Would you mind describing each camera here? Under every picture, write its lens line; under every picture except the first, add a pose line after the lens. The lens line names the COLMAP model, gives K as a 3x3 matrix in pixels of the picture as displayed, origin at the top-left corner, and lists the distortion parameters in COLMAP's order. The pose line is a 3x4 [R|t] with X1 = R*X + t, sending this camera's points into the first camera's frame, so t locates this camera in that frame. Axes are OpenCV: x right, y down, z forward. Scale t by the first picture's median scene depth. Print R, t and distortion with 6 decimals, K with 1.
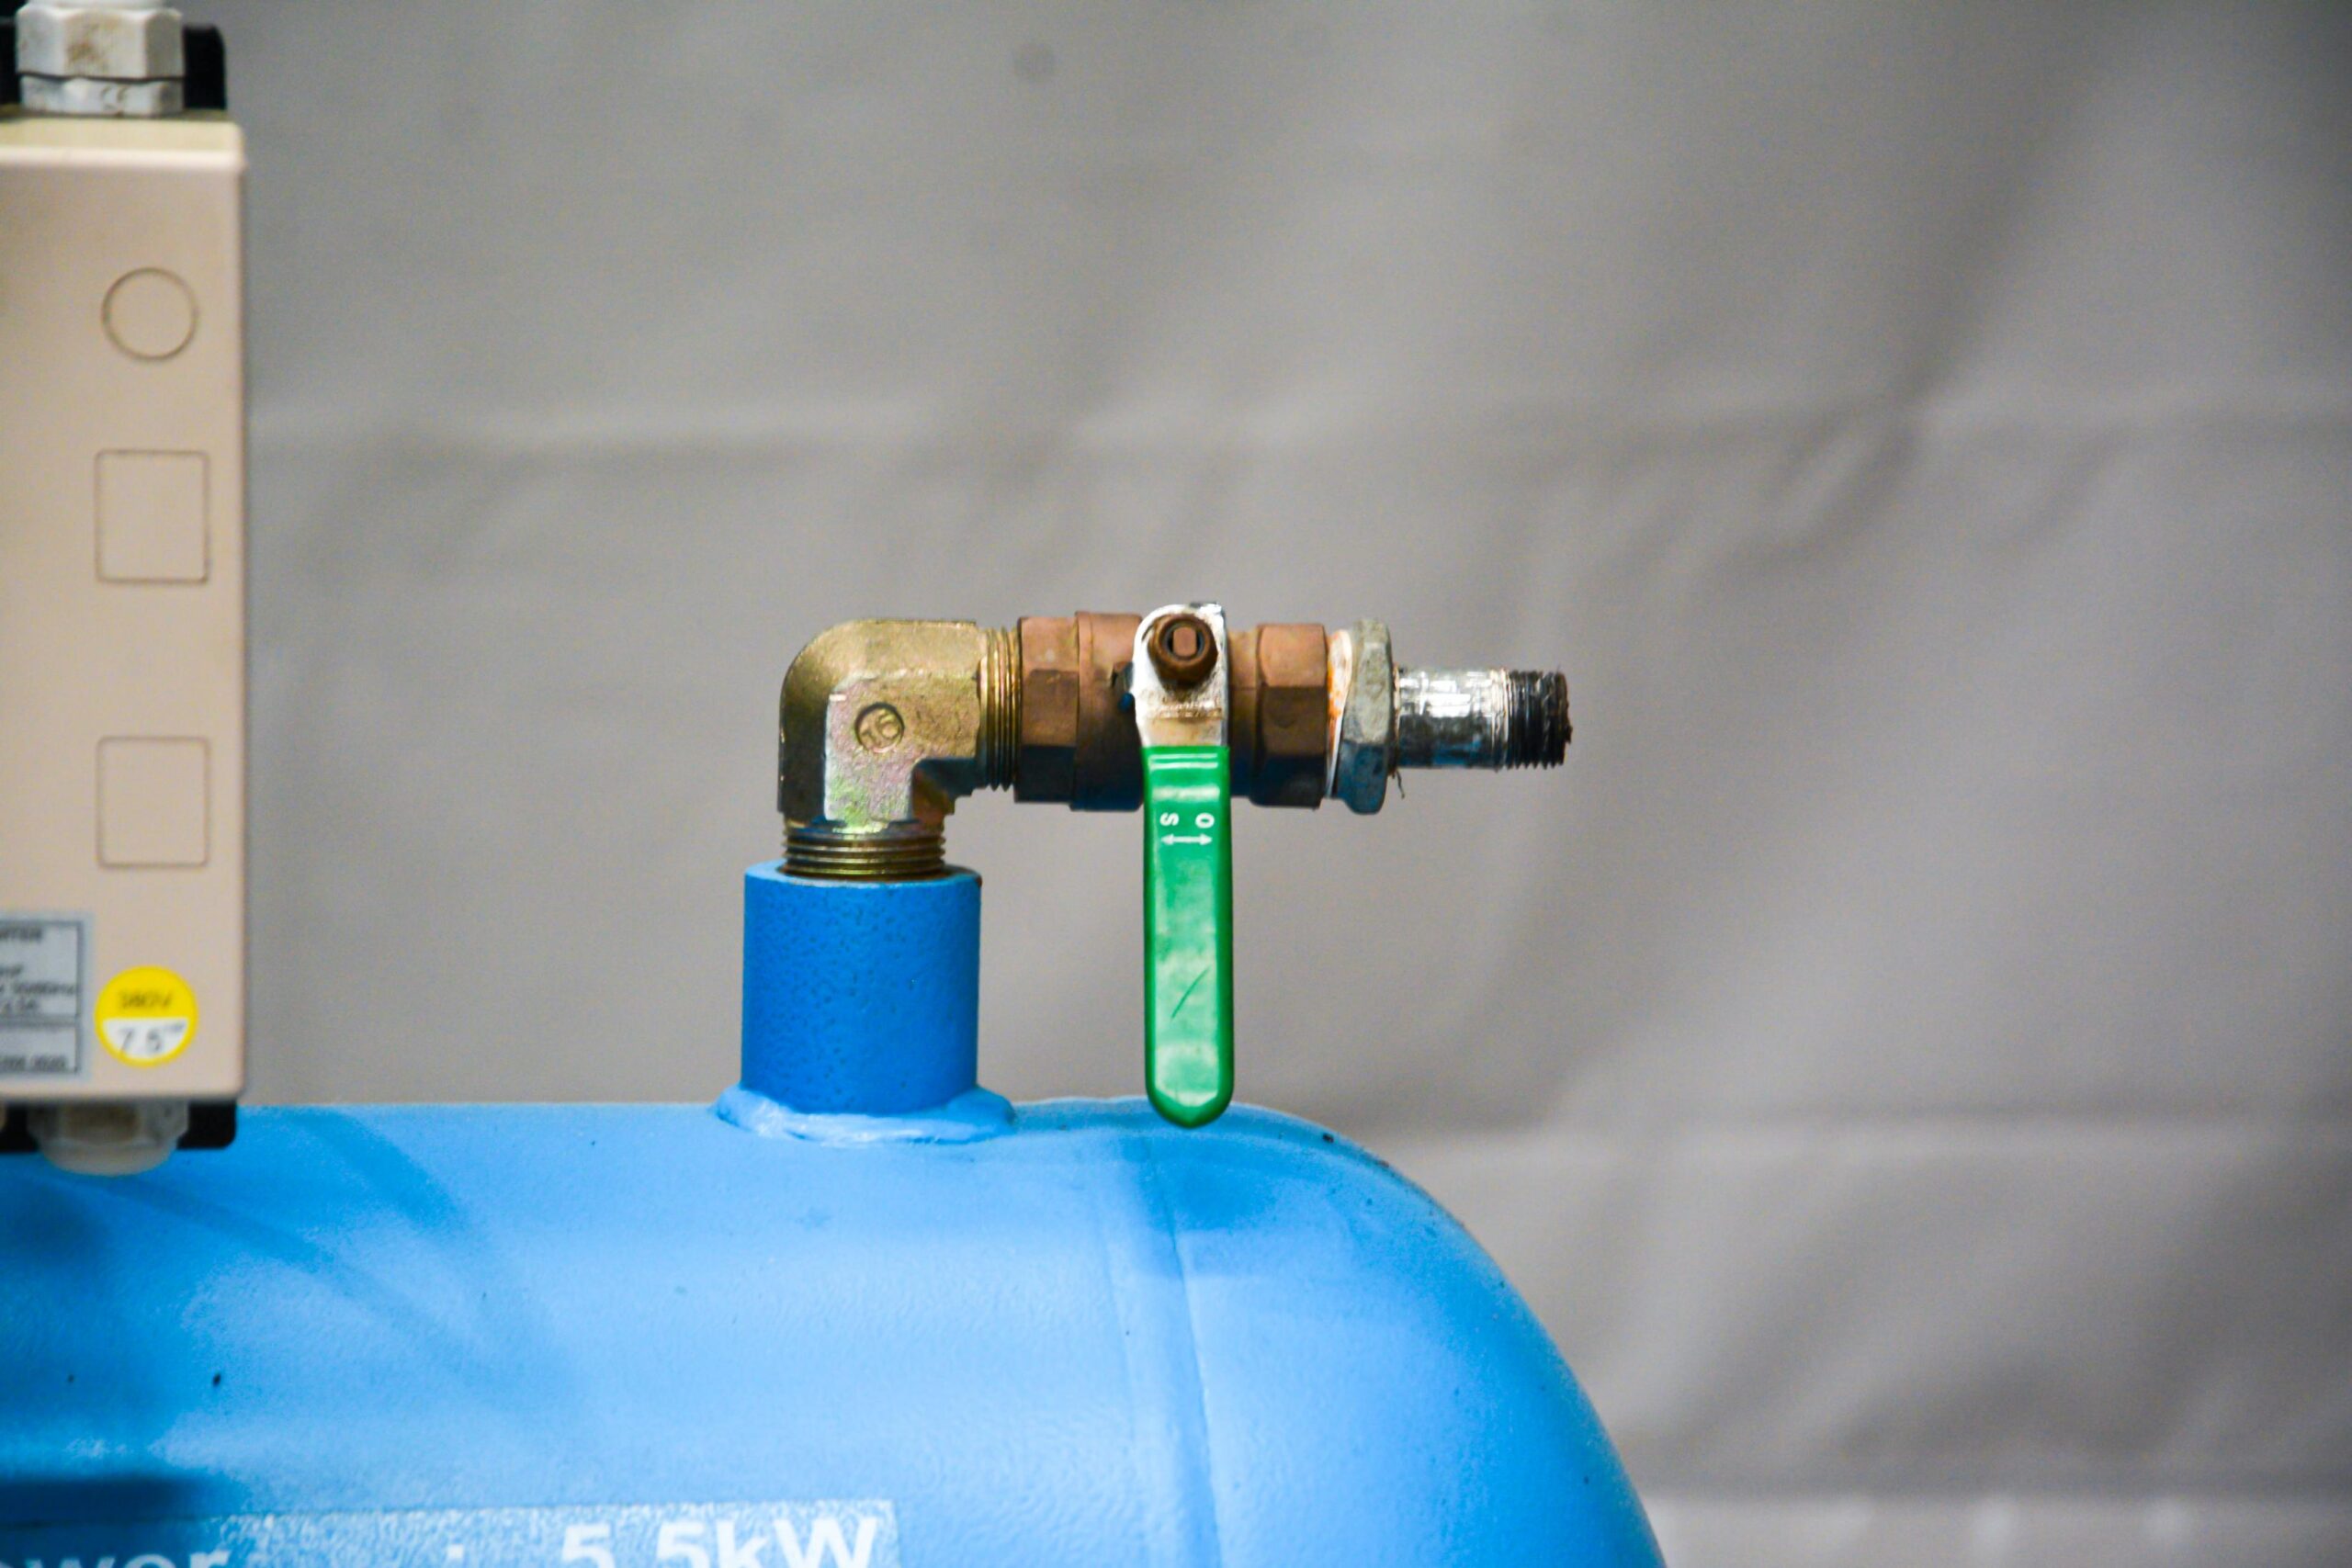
lens RADIAL K [[10252.8, 0, 1175.7], [0, 10252.8, 861.4], [0, 0, 1]] dist [1.462129, 0.000000]
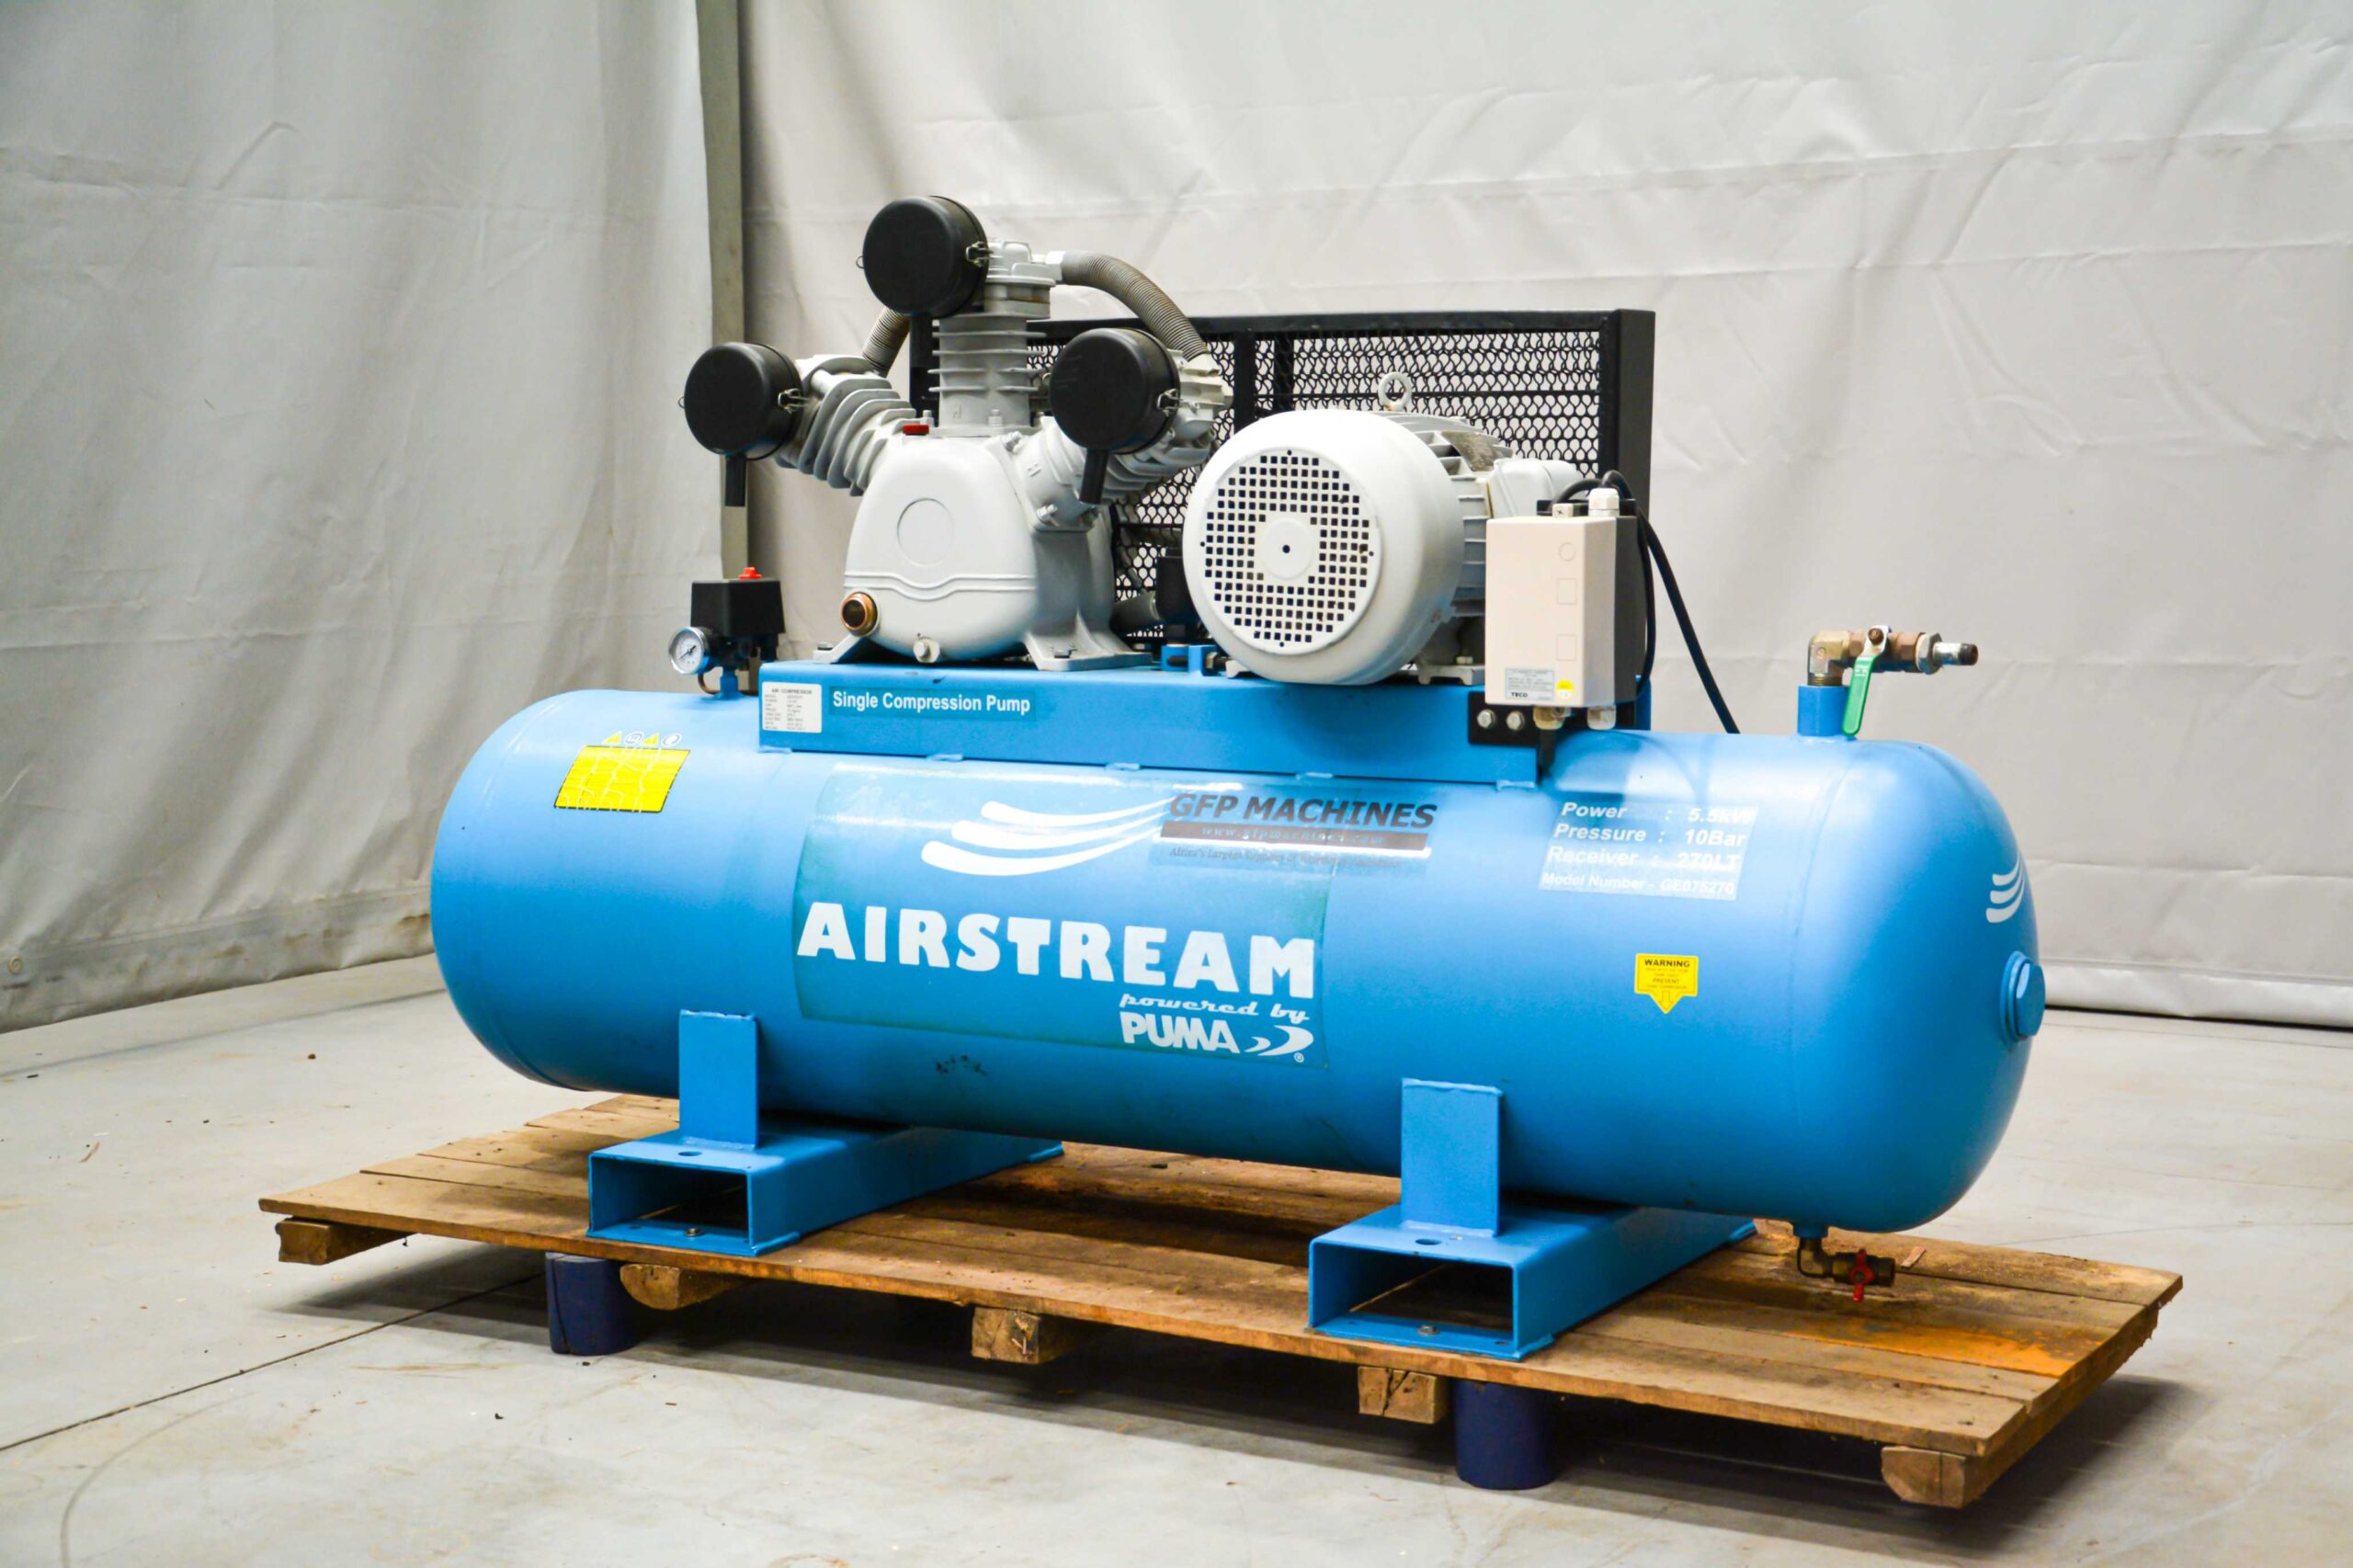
lens RADIAL K [[3481.2, 0, 1190.1], [0, 3481.2, 789.3], [0, 0, 1]] dist [0.198821, 0.000000]
pose [[0.799803, 0.040284, -0.598909, 0.689469], [-0.060221, 0.998097, -0.013287, 0.086244], [0.597233, 0.046694, 0.800707, -0.419900]]
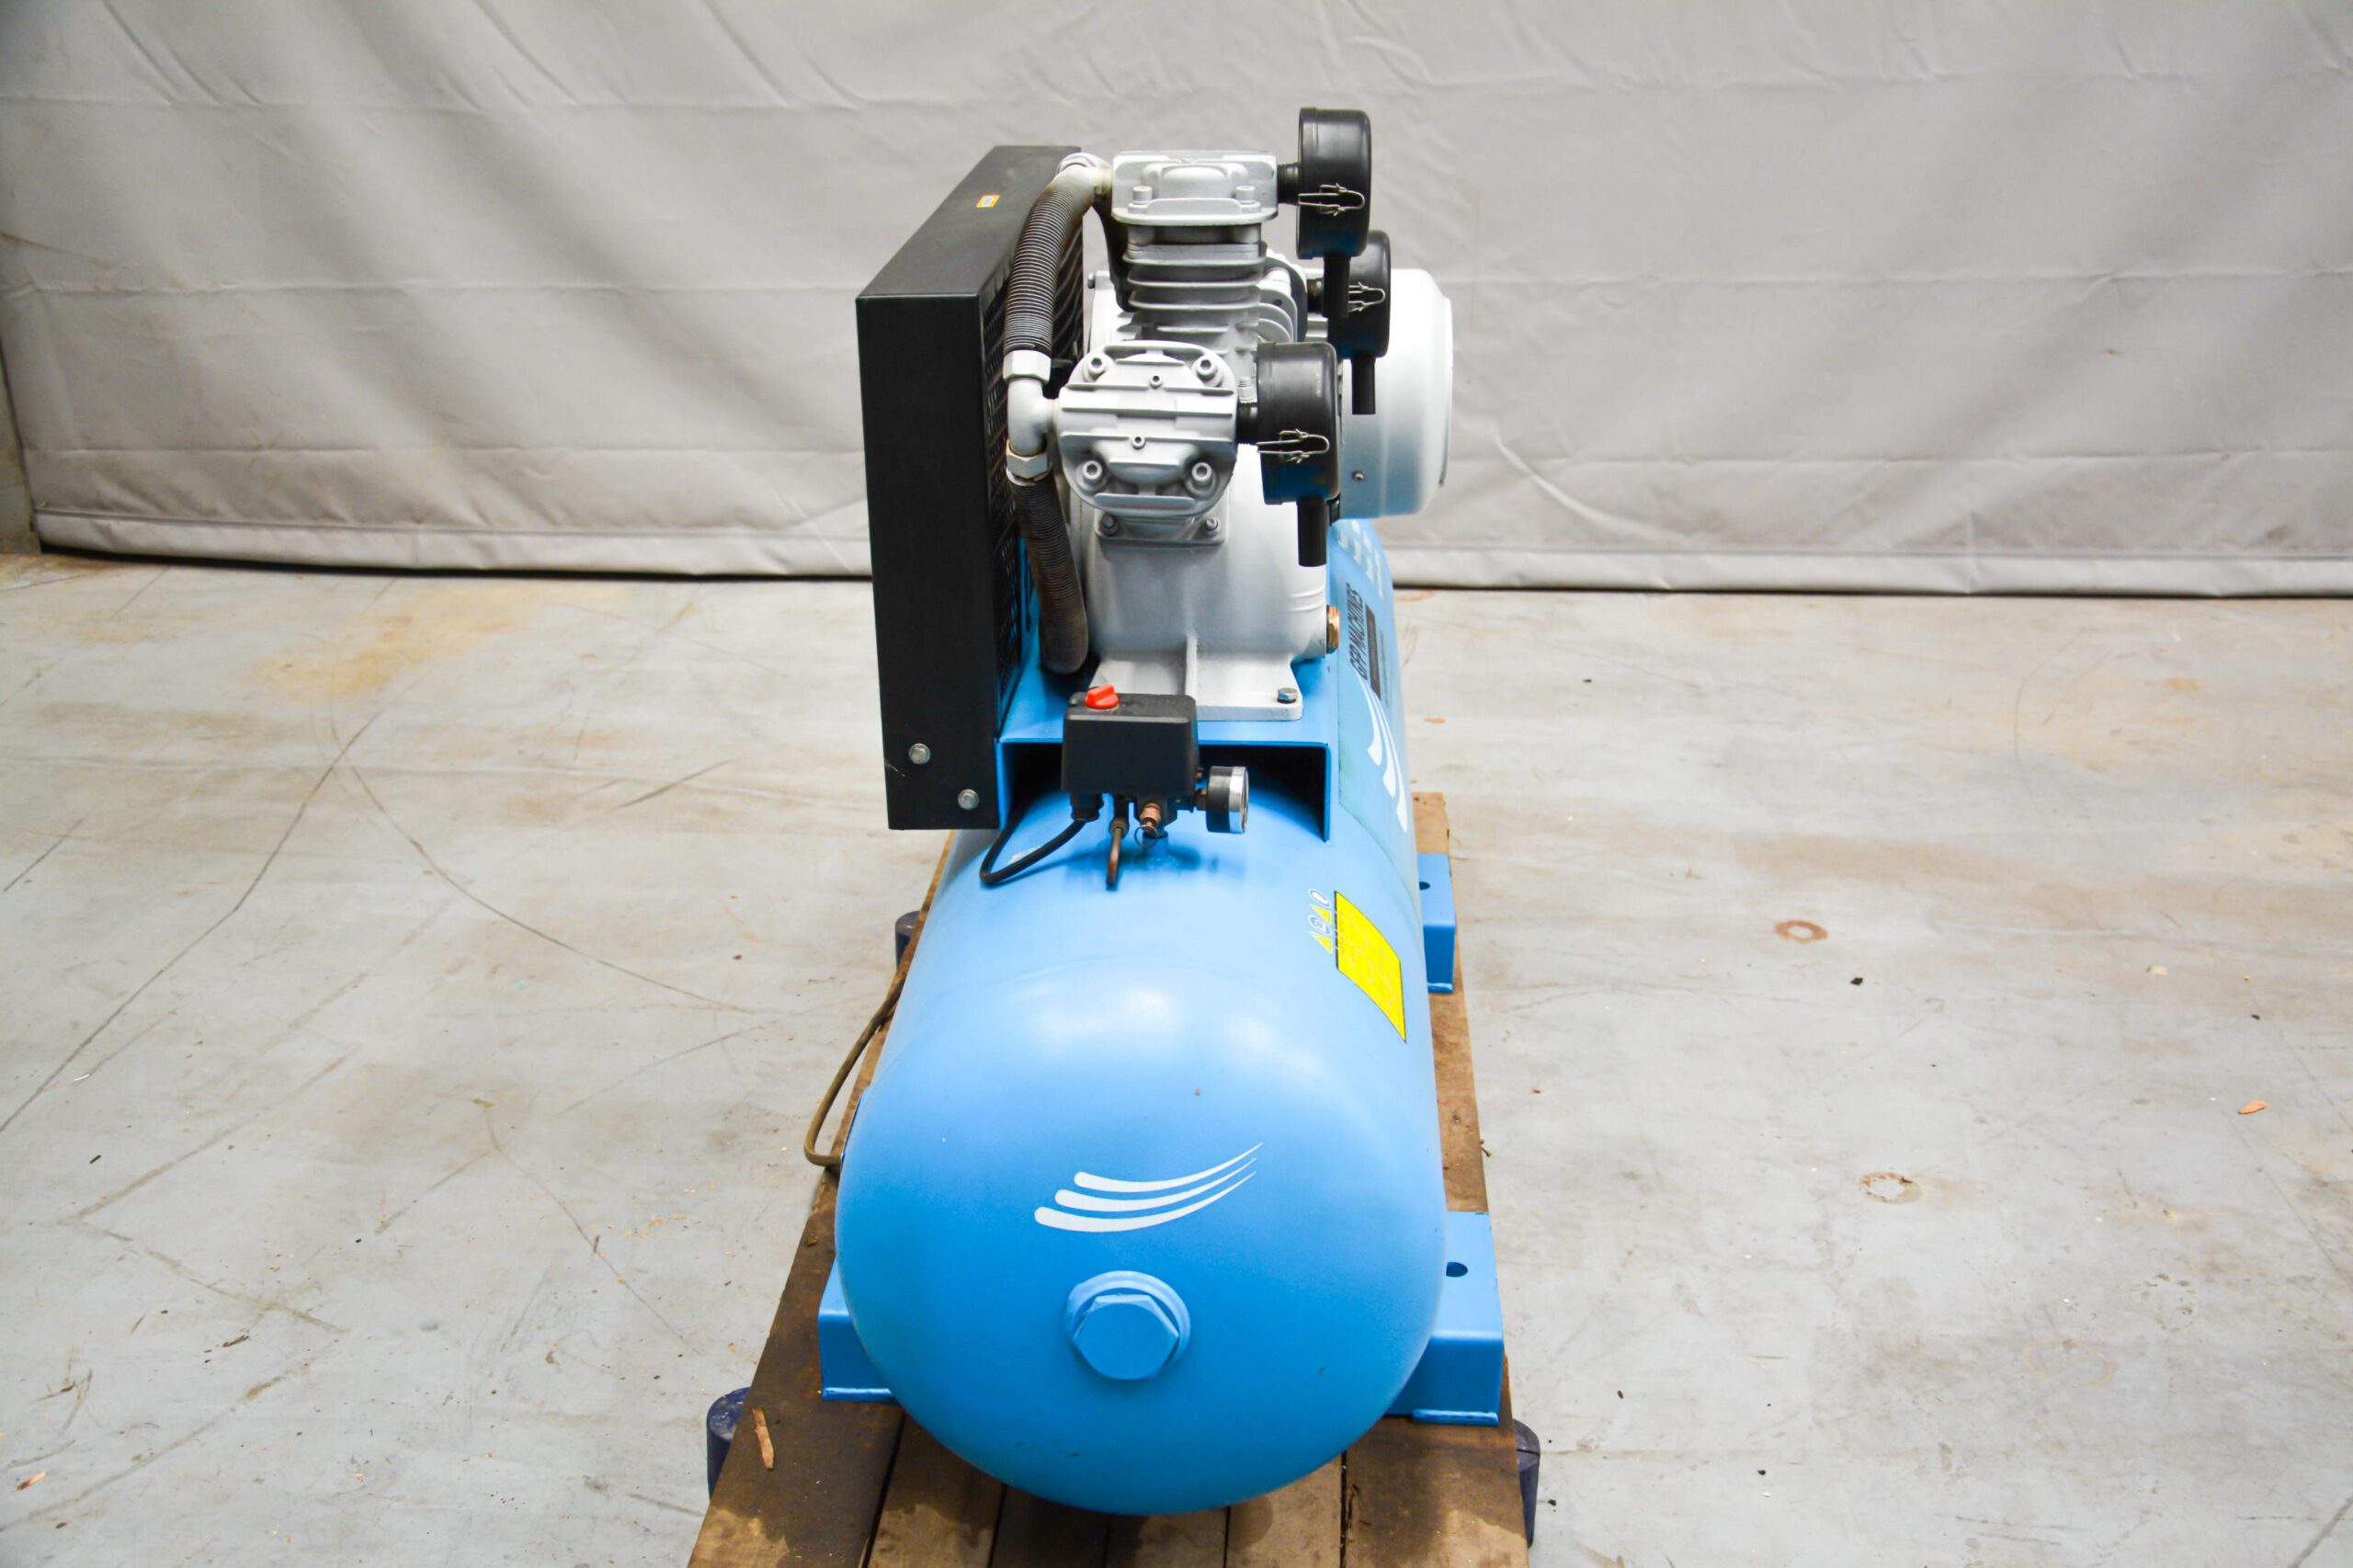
lens RADIAL K [[2506.9, 0, 1163.6], [0, 2506.9, 836.4], [0, 0, 1]] dist [0.003899, 0.000000]
pose [[0.177485, -0.394925, 0.901406, -1.500006], [0.117510, 0.917900, 0.379013, -0.343060], [-0.977083, 0.038655, 0.209321, 0.740907]]
